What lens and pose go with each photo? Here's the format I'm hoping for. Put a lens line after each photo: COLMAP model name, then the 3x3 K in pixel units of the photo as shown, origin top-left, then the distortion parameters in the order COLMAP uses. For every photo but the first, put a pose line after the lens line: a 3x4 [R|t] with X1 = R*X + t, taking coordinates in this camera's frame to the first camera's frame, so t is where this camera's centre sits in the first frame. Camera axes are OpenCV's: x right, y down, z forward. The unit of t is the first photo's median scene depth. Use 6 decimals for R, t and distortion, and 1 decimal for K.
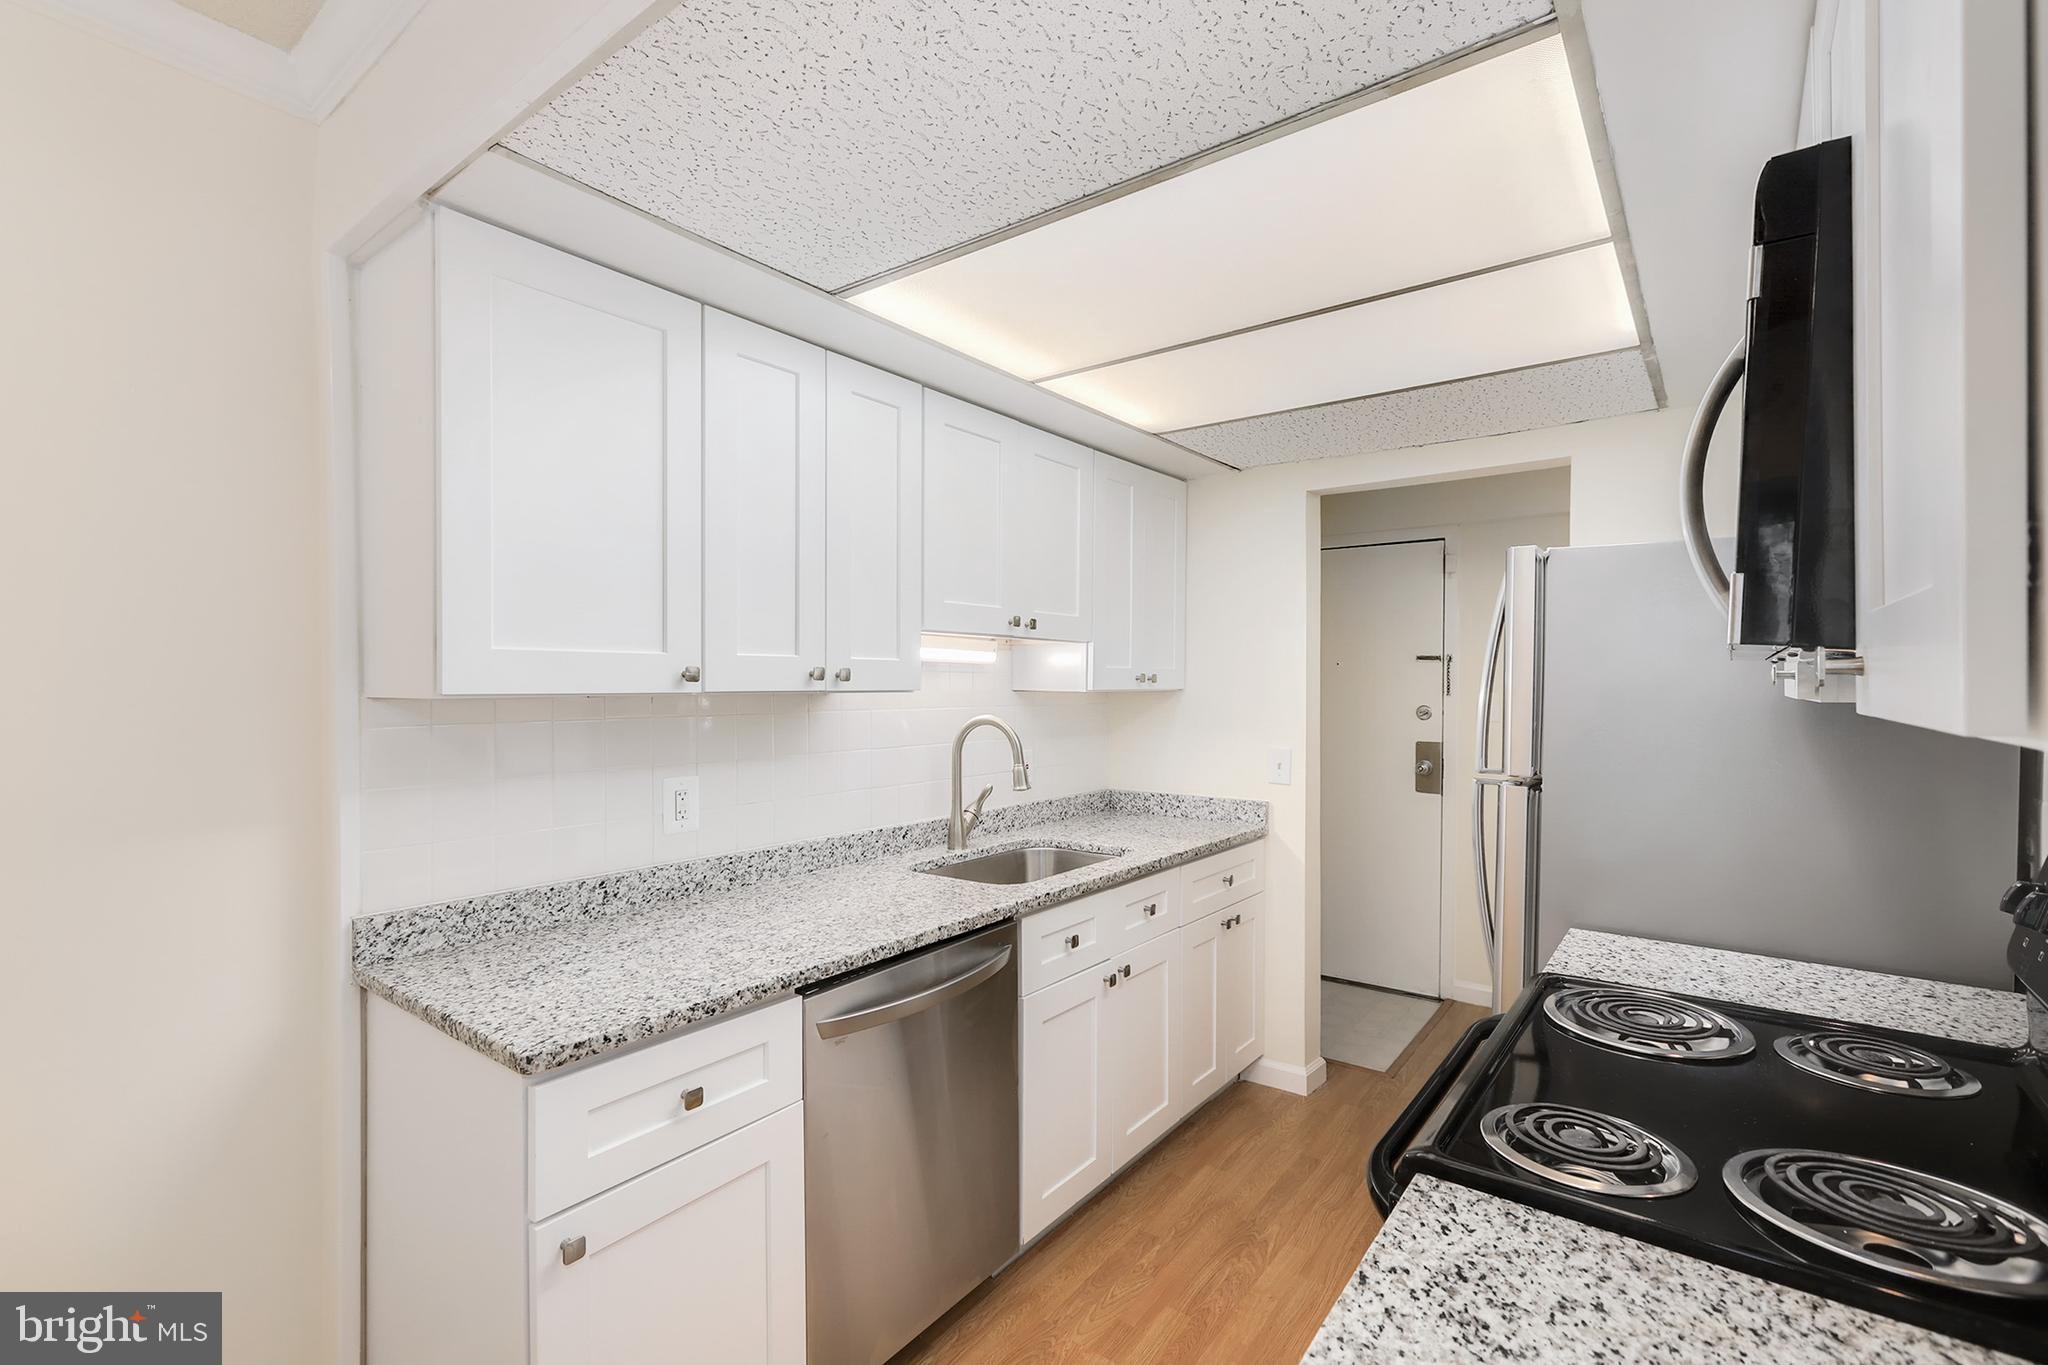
lens RADIAL K [[917.3, 0, 1045.8], [0, 917.3, 683.3], [0, 0, 1]] dist [0.004297, 0.001034]
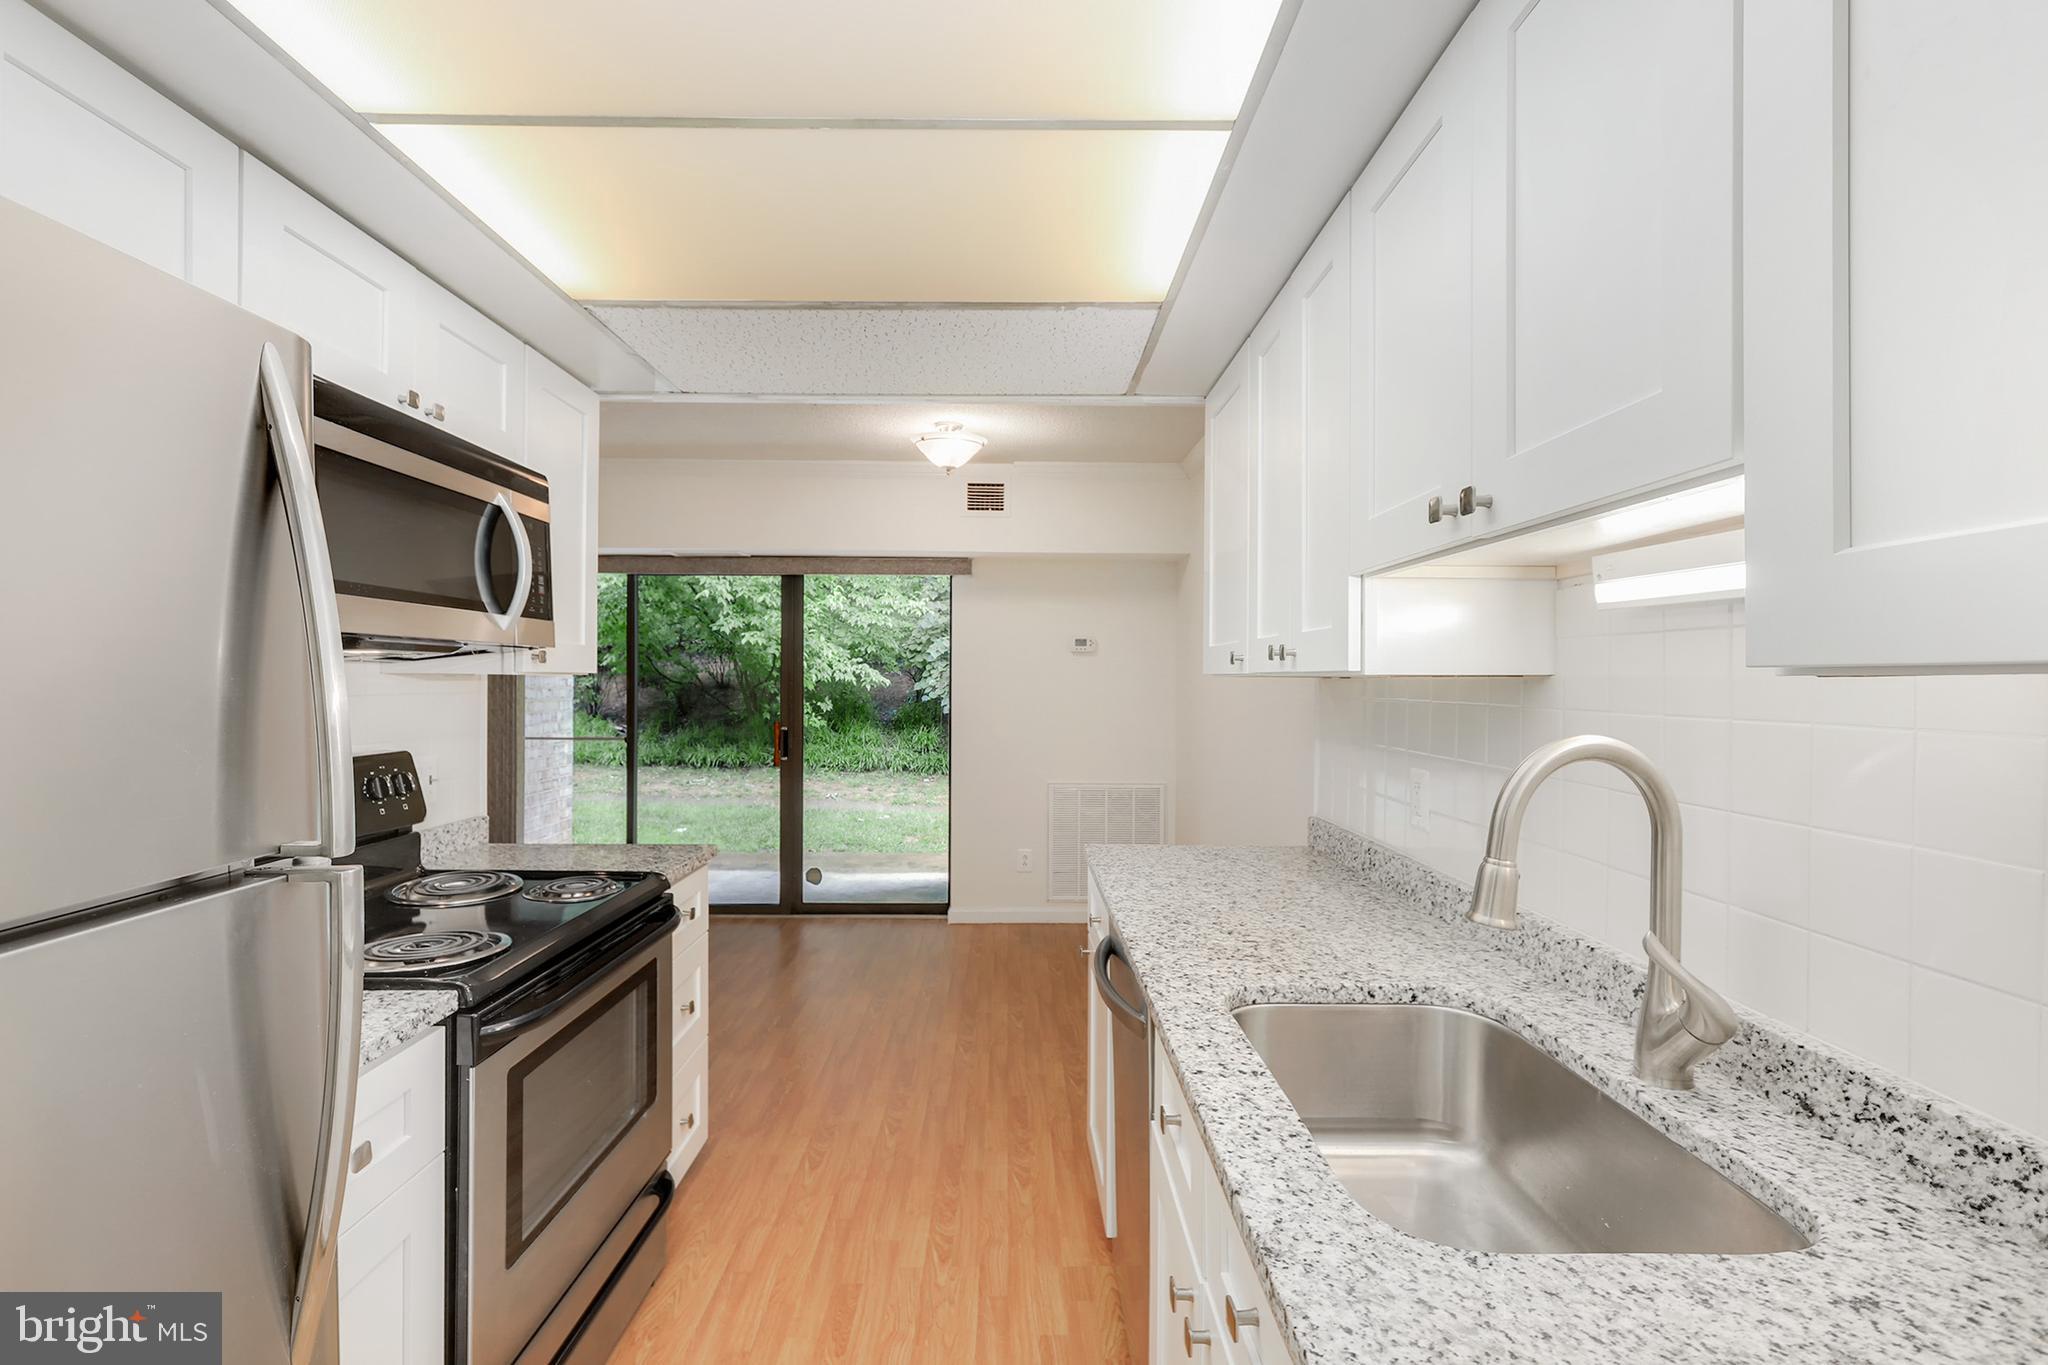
lens RADIAL K [[917.3, 0, 1019.9], [0, 917.3, 681.1], [0, 0, 1]] dist [0.004297, 0.001034]
pose [[-0.793858, -0.004928, -0.608084, 0.492390], [-0.008124, 0.999964, 0.002502, 0.015646], [0.608049, 0.006927, -0.793869, 1.538817]]
